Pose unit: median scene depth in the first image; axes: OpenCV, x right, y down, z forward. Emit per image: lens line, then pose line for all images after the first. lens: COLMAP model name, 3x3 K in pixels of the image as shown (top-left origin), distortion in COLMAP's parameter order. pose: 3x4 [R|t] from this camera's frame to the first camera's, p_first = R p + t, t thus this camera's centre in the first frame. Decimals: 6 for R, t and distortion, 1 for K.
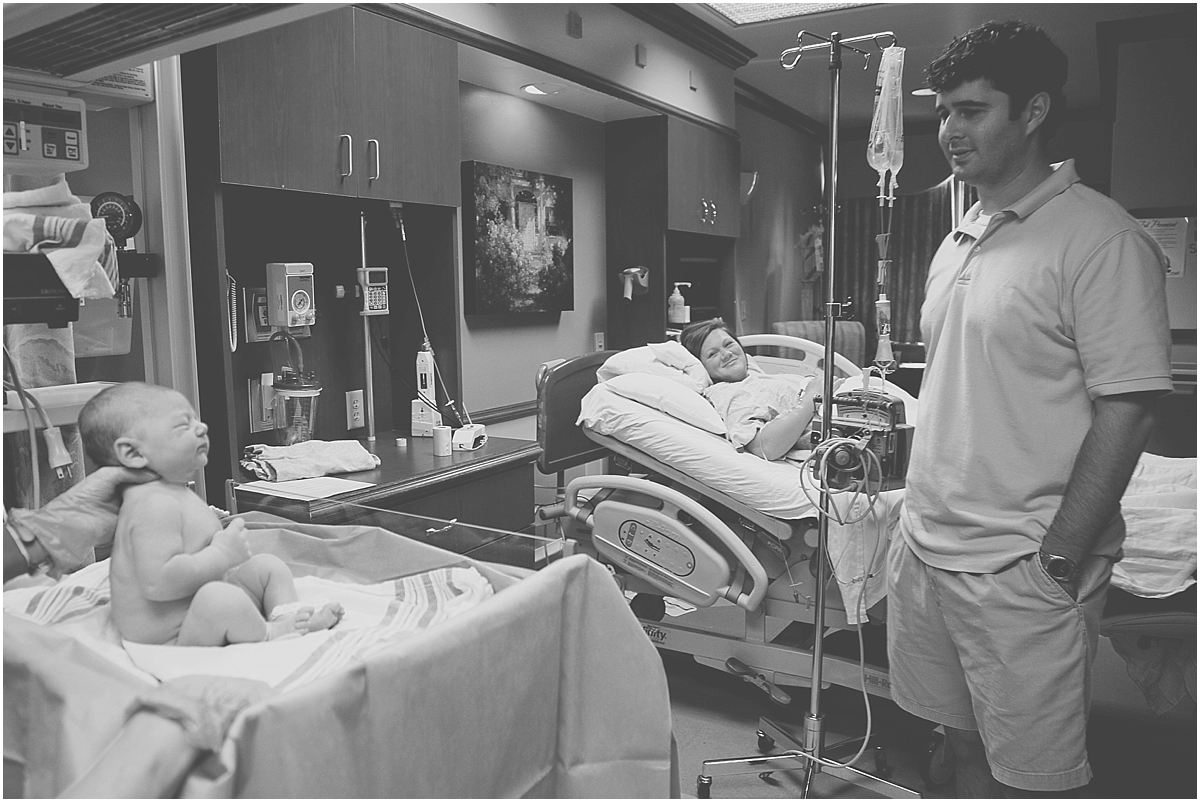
lens RADIAL K [[1049.4, 0, 600.0], [0, 1049.4, 401.0], [0, 0, 1]] dist [-0.114600, 0.094543]
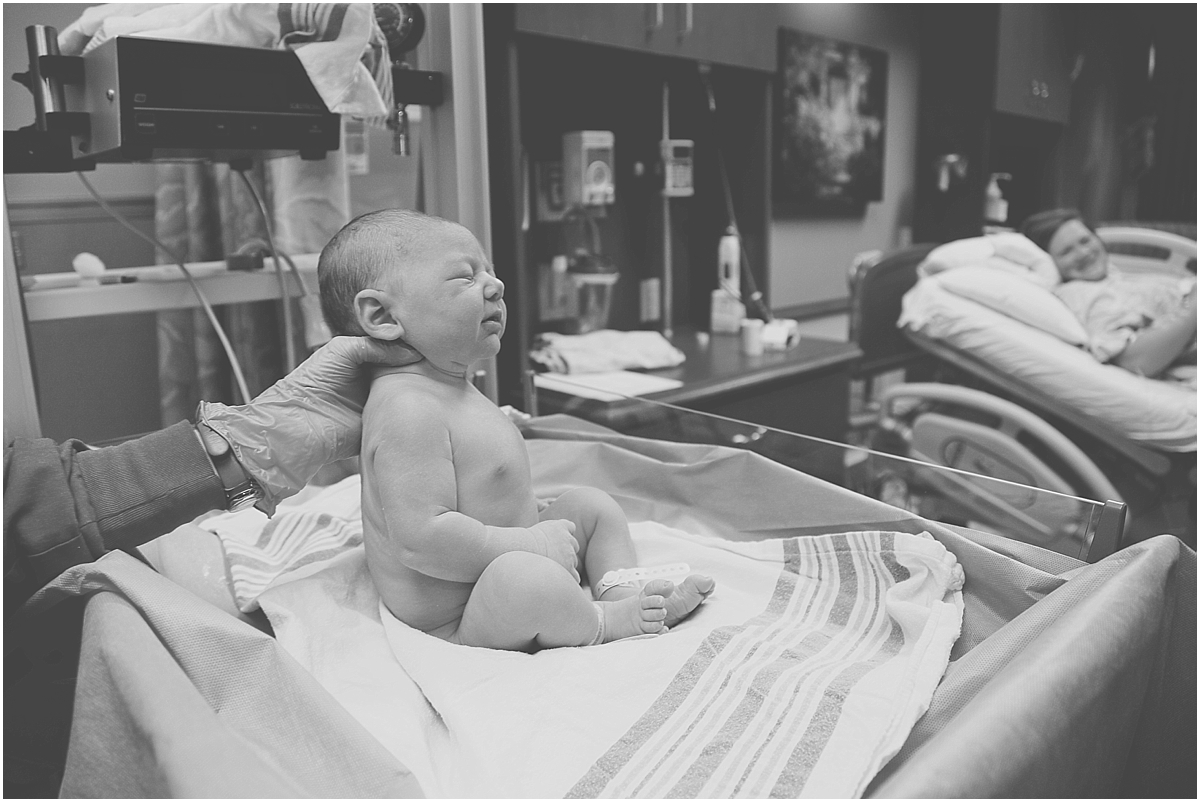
lens RADIAL K [[1049.4, 0, 600.0], [0, 1049.4, 401.0], [0, 0, 1]] dist [-0.114600, 0.094543]
pose [[0.965792, 0.051487, -0.254154, -0.049015], [-0.027515, 0.994905, 0.096993, 0.009711], [0.257853, -0.086682, 0.962288, 0.120254]]
